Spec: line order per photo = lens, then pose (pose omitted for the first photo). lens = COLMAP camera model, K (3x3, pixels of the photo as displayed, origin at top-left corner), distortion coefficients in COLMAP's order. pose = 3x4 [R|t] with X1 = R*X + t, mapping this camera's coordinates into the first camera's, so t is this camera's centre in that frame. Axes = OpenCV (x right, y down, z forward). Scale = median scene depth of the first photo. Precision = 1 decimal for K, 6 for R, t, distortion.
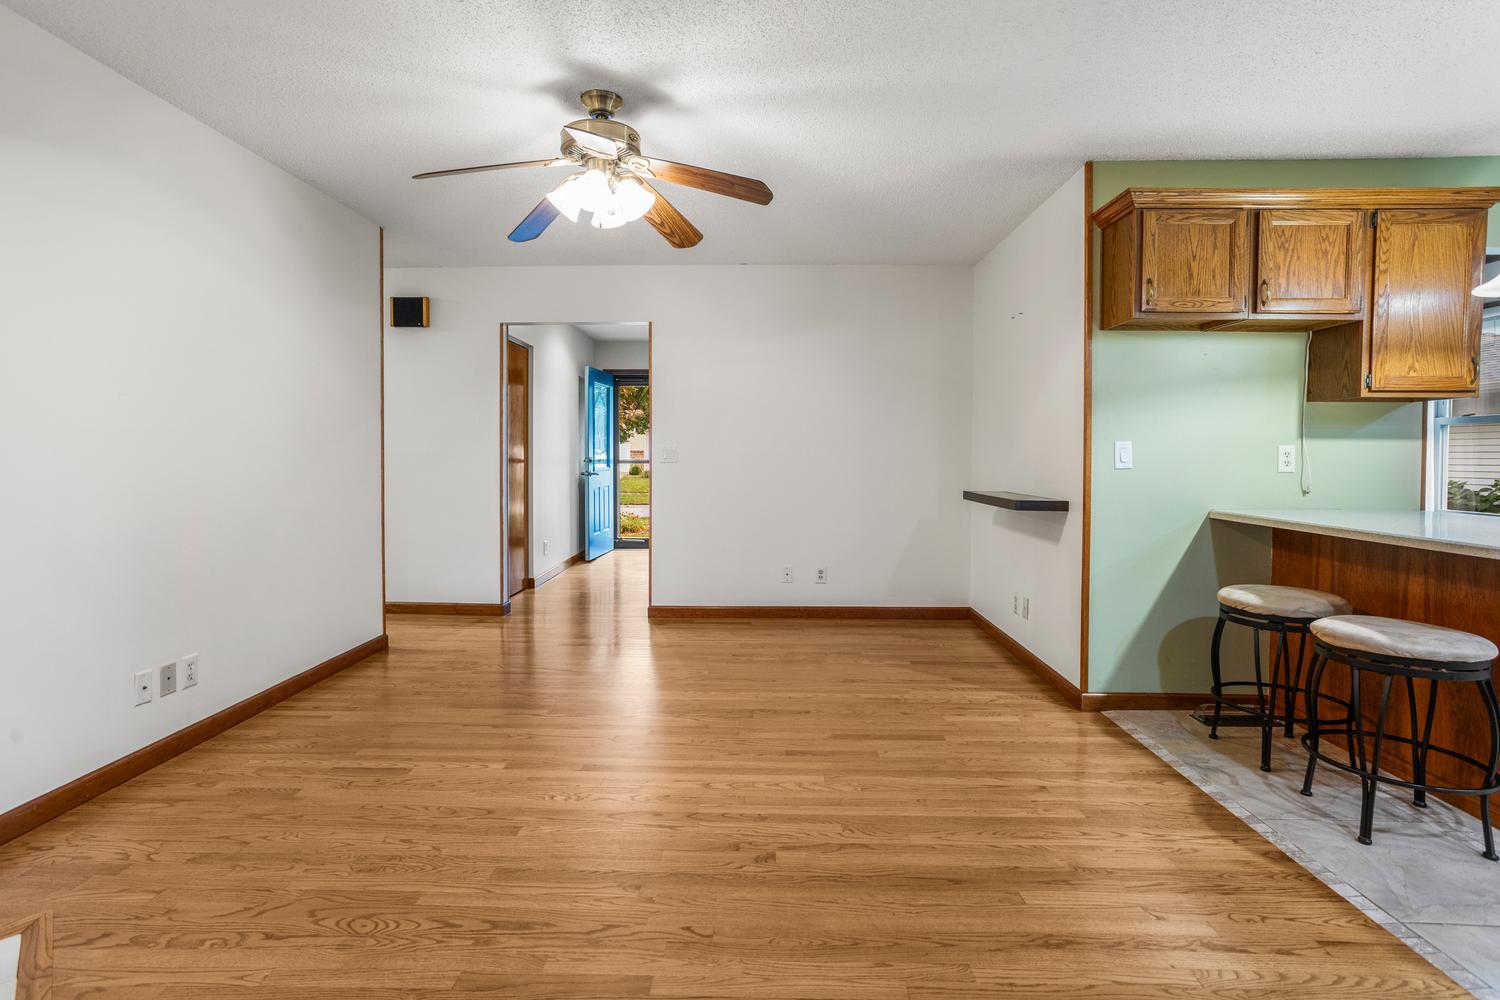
lens RADIAL K [[732.8, 0, 746.1], [0, 732.8, 489.5], [0, 0, 1]] dist [-0.051373, 0.027501]
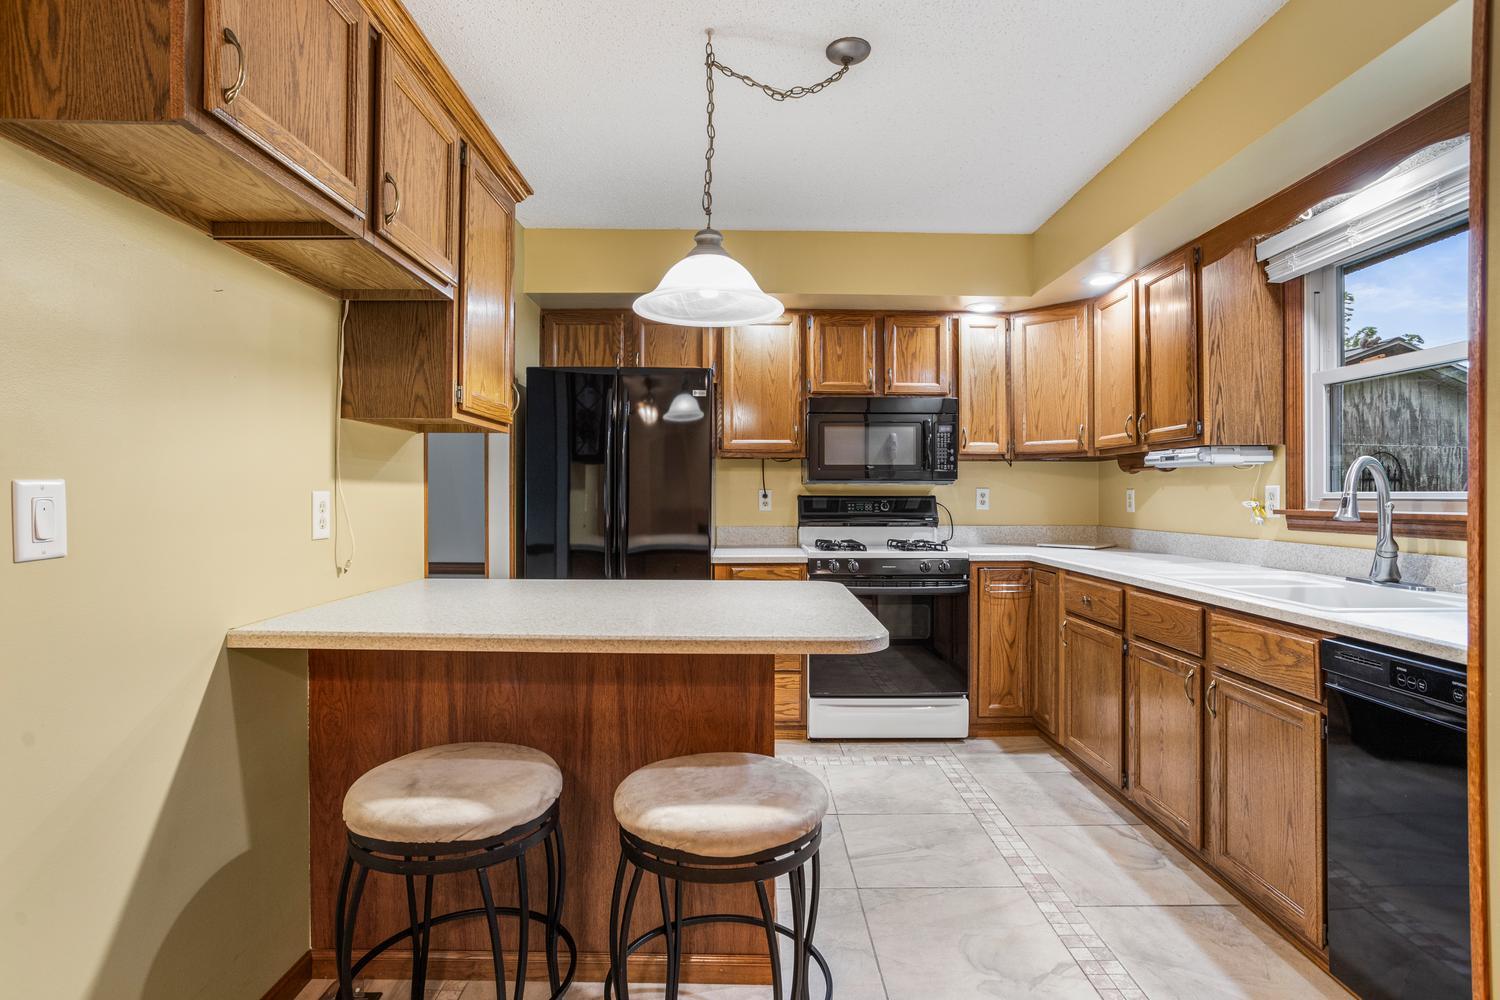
lens RADIAL K [[732.8, 0, 746.1], [0, 732.8, 489.5], [0, 0, 1]] dist [-0.051373, 0.027501]
pose [[-0.024093, 0.005866, 0.999693, 0.203105], [0.043959, 0.999022, -0.004803, -0.052090], [-0.998743, 0.043829, -0.024327, 0.780739]]
